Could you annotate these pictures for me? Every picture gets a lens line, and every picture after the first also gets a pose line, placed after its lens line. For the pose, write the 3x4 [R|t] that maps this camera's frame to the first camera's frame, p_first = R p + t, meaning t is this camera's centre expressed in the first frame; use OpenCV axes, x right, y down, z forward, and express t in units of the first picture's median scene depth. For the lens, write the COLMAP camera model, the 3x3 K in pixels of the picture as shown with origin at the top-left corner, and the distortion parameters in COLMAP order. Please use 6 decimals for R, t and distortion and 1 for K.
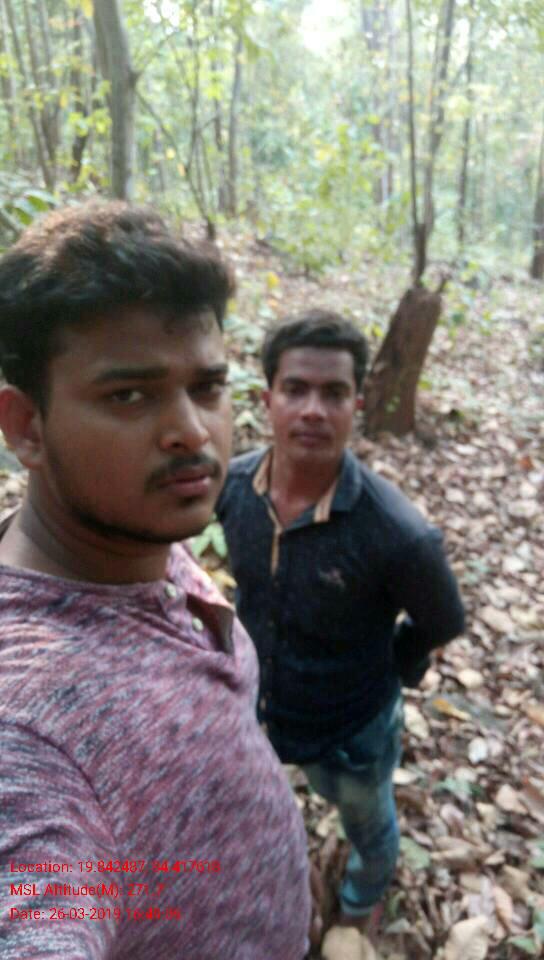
lens RADIAL K [[767.1, 0, 272.0], [0, 767.1, 480.0], [0, 0, 1]] dist [0.105702, -0.187868]
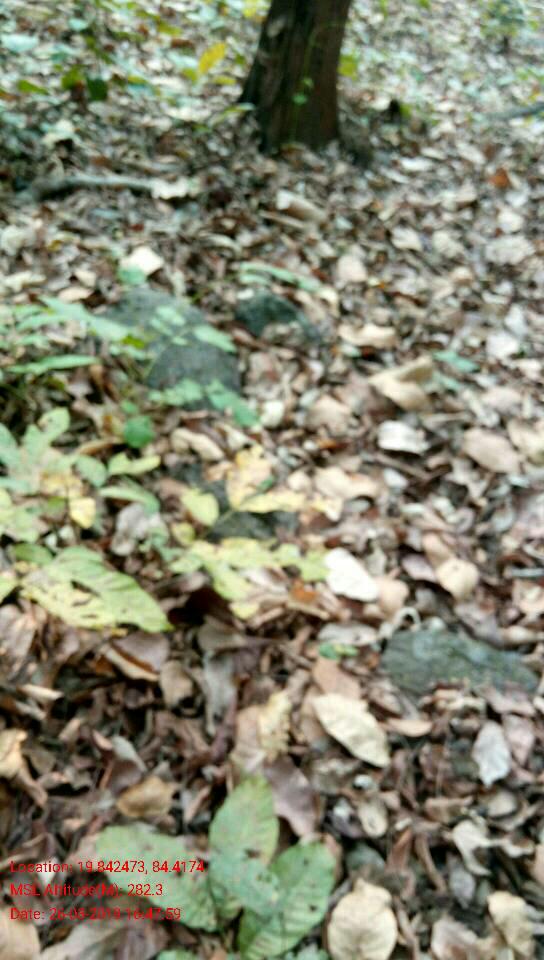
lens RADIAL K [[778.7, 0, 272.0], [0, 778.7, 480.0], [0, 0, 1]] dist [0.092364, -0.188298]
pose [[0.991991, -0.102545, 0.073739, 0.052178], [0.075111, 0.948312, 0.308322, 0.000434], [-0.101545, -0.300314, 0.948420, 0.298965]]
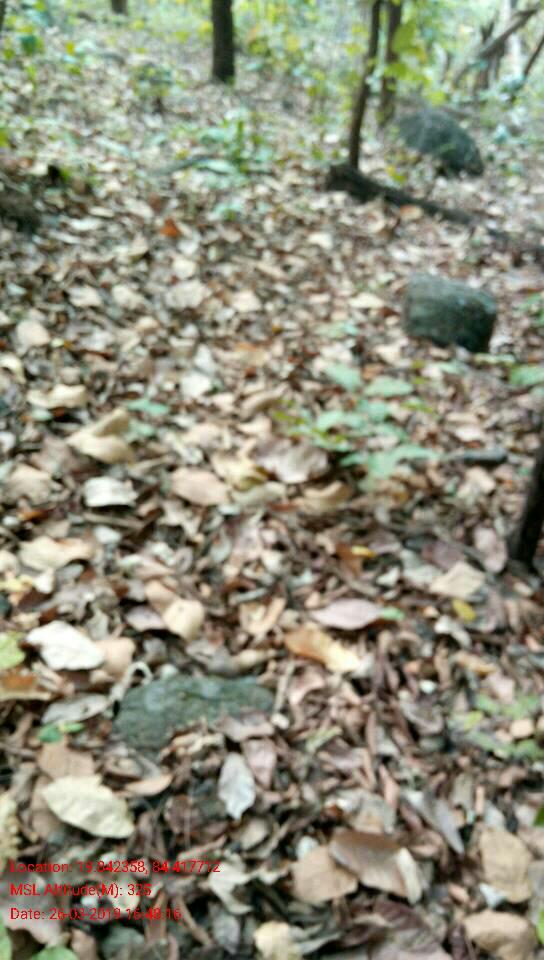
lens RADIAL K [[778.7, 0, 272.0], [0, 778.7, 480.0], [0, 0, 1]] dist [0.092364, -0.188298]
pose [[0.881458, -0.293990, 0.369596, 0.079675], [0.193179, 0.938594, 0.285873, 0.005951], [-0.430944, -0.180586, 0.884124, 0.295255]]
